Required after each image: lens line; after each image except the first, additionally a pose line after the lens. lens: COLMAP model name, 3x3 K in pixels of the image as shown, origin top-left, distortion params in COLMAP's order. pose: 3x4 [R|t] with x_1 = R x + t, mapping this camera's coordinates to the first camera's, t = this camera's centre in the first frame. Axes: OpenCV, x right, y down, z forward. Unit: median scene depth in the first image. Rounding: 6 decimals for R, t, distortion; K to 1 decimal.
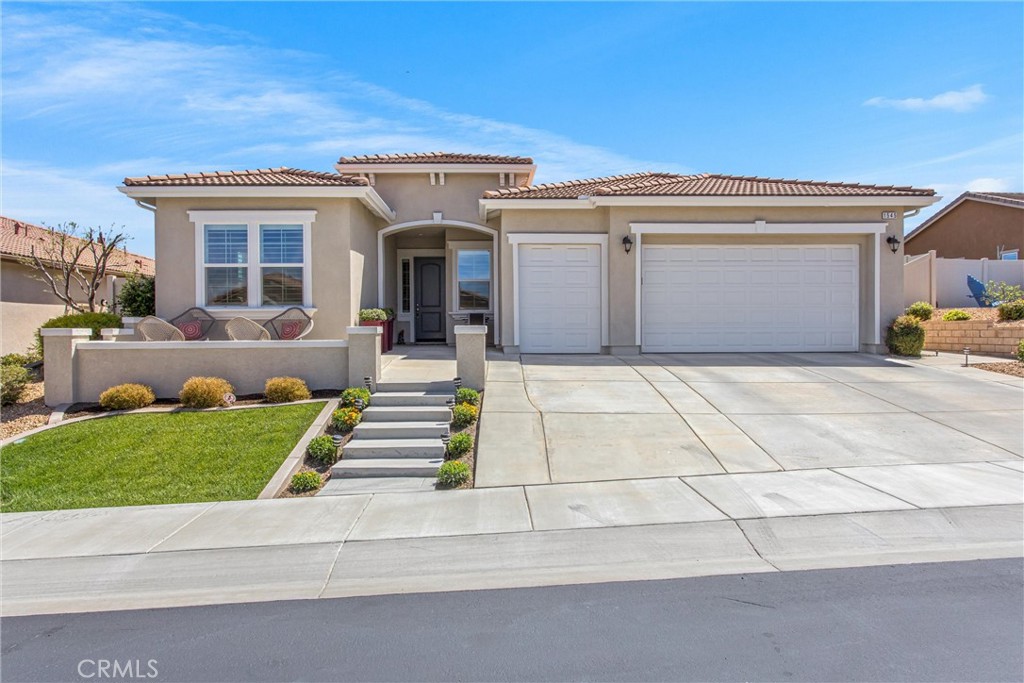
lens RADIAL K [[496.8, 0, 507.7], [0, 496.8, 332.1], [0, 0, 1]] dist [0.003923, -0.000441]
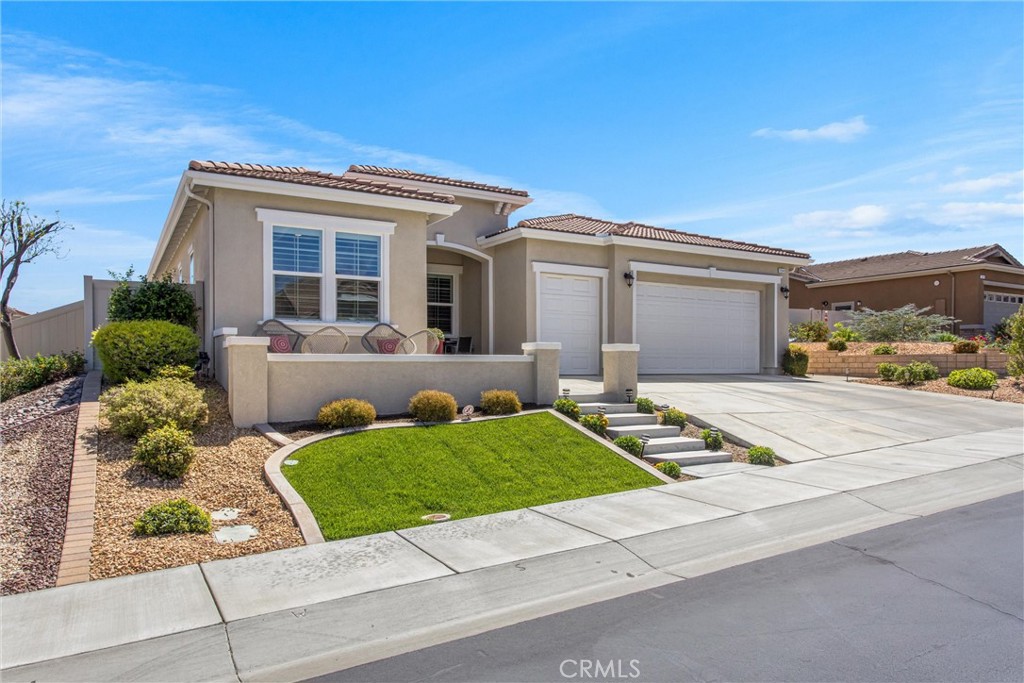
lens RADIAL K [[505.8, 0, 510.6], [0, 505.8, 362.1], [0, 0, 1]] dist [-0.000662, 0.000072]
pose [[0.929677, 0.006410, 0.368321, -0.533458], [-0.005312, 0.999978, -0.003995, 0.024903], [-0.368339, 0.001758, 0.929690, 0.017711]]
